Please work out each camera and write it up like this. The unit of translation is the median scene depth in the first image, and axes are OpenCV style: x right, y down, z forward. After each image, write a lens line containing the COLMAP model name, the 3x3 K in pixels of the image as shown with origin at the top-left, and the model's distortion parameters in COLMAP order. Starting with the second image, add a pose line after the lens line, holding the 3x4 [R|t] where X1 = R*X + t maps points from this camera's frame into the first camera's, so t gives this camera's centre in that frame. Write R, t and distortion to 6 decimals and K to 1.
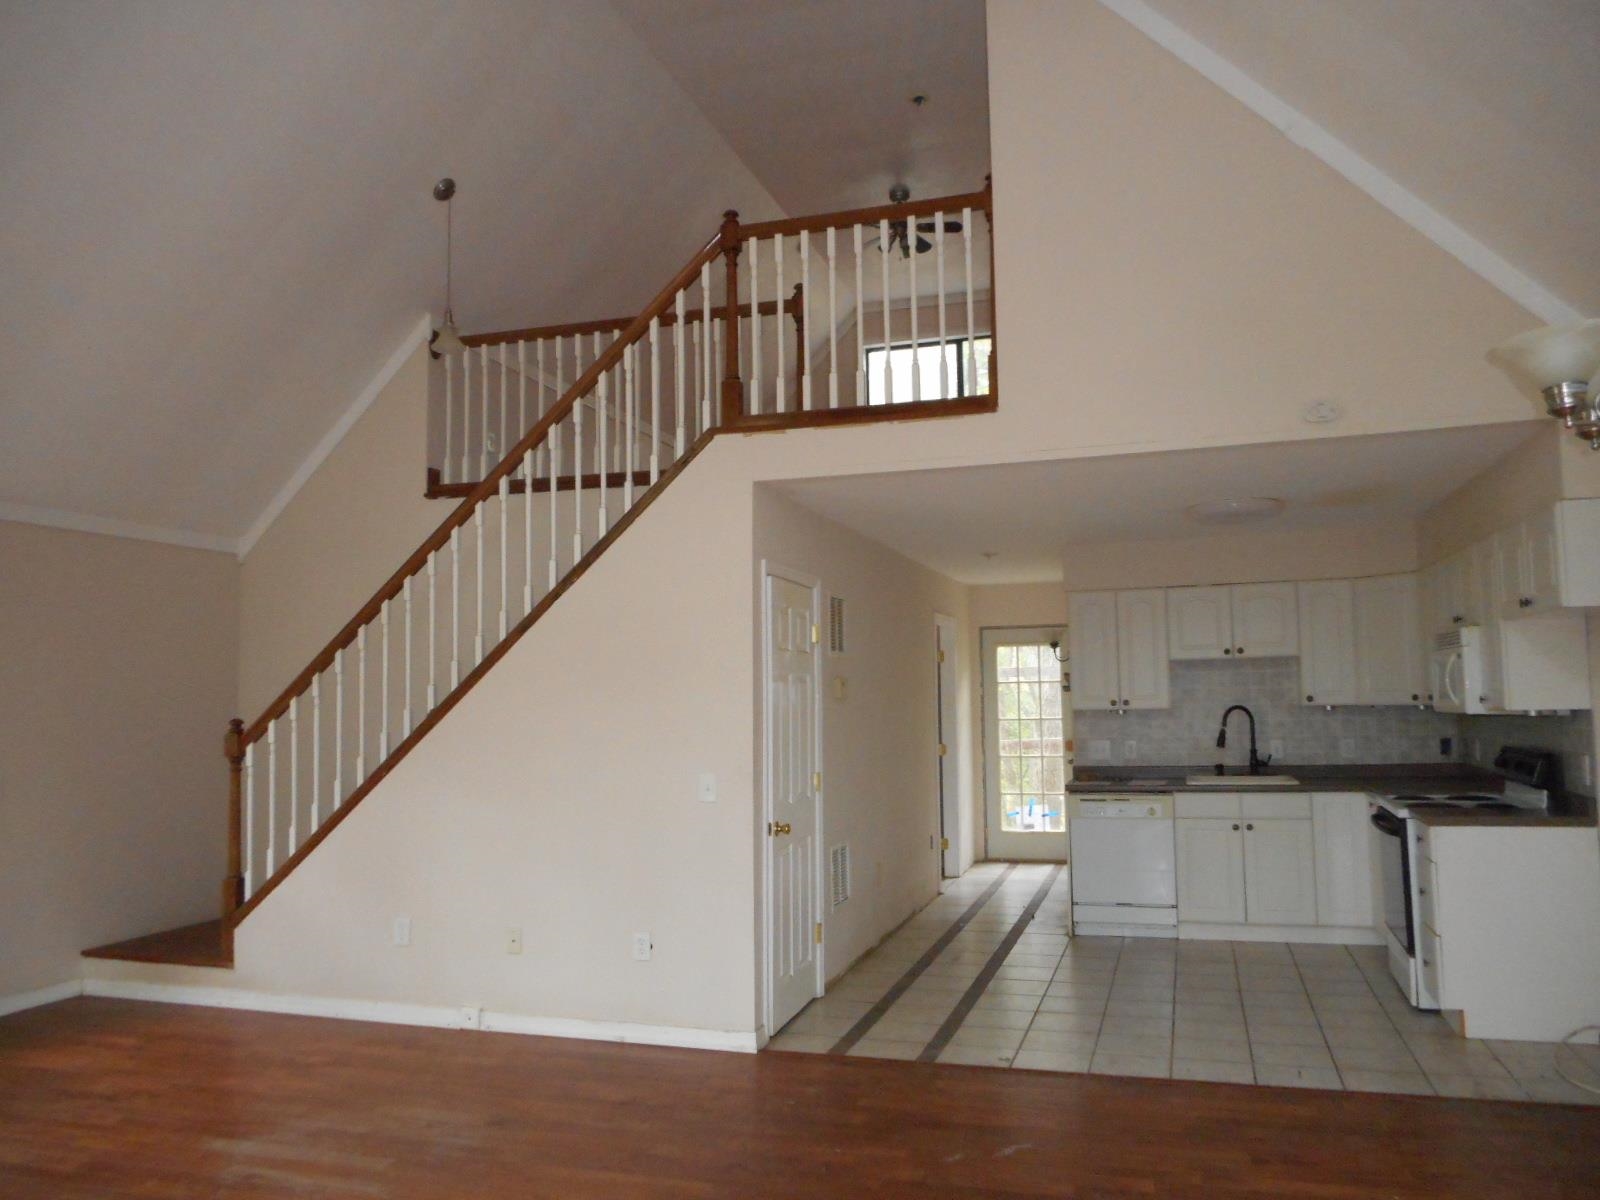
lens RADIAL K [[1219.2, 0, 800.0], [0, 1219.2, 600.0], [0, 0, 1]] dist [0.011962, 0.001545]
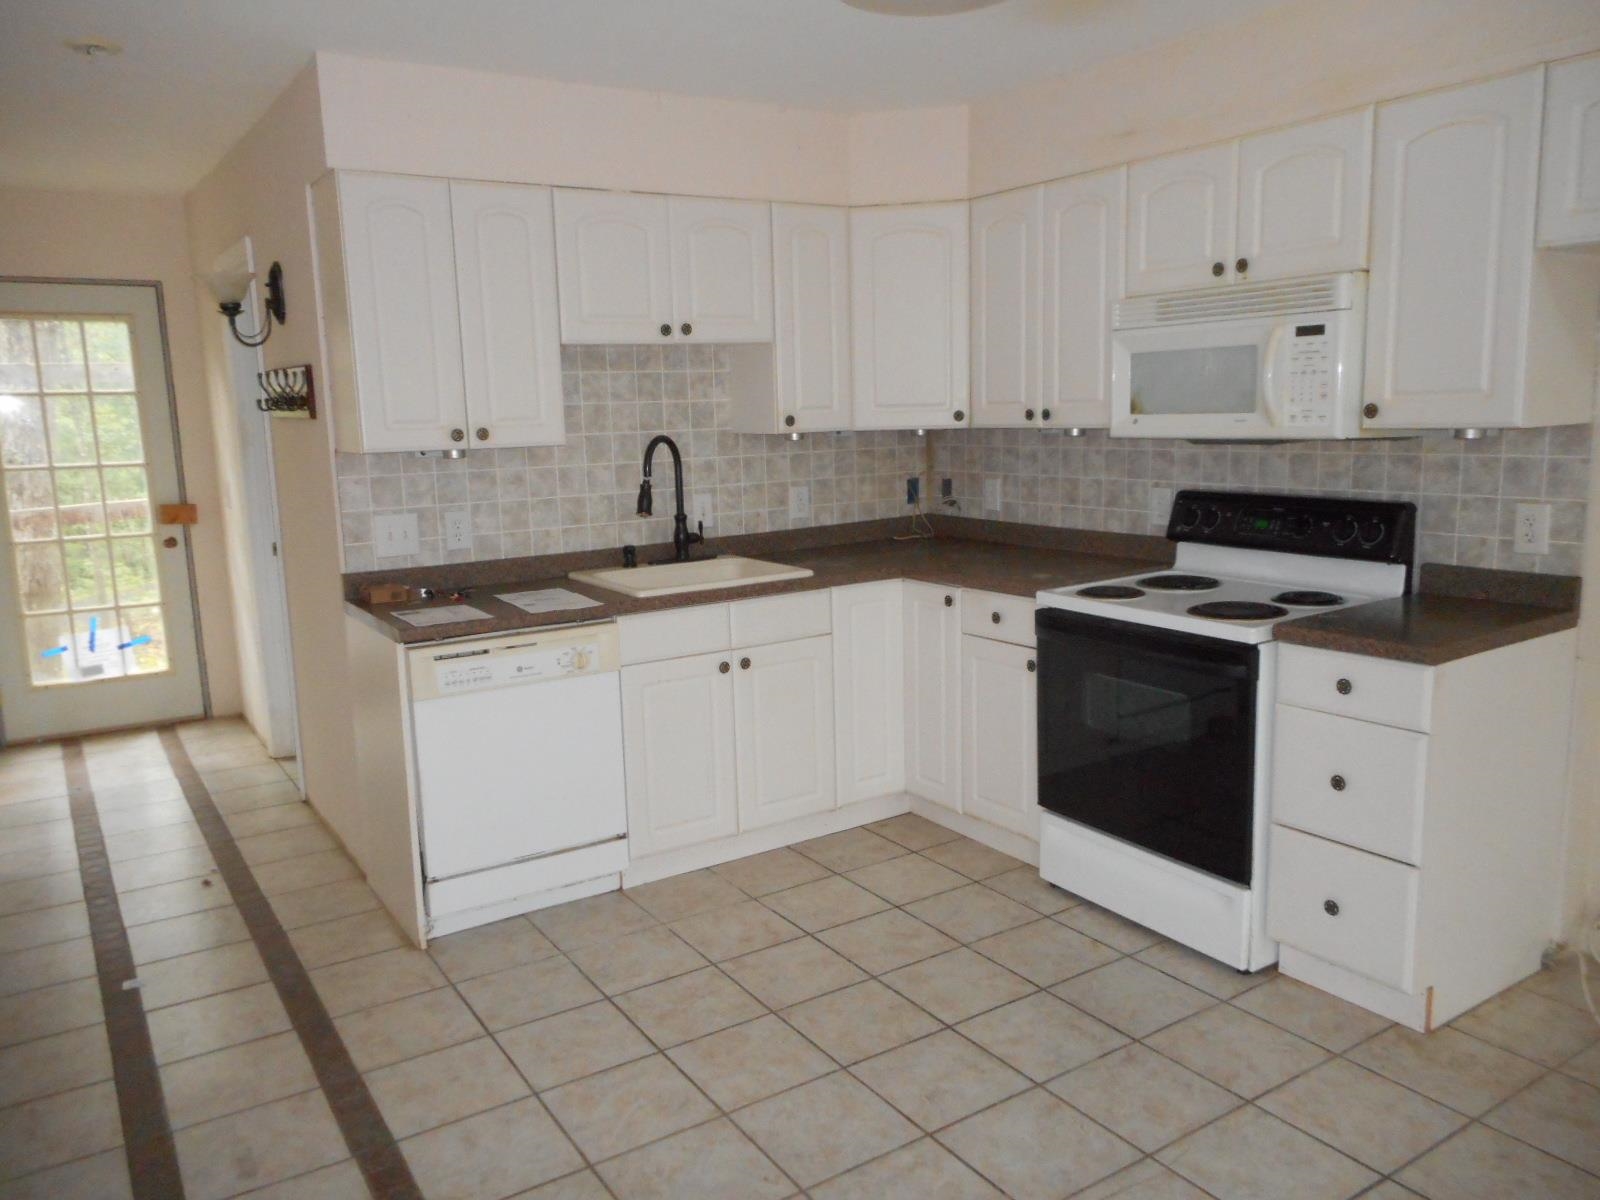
lens RADIAL K [[1219.2, 0, 800.0], [0, 1219.2, 600.0], [0, 0, 1]] dist [0.011962, 0.001545]
pose [[0.647444, -0.122619, 0.752184, -0.014209], [-0.047891, 0.978475, 0.200730, 0.046753], [-0.760606, -0.165984, 0.627636, 0.605451]]
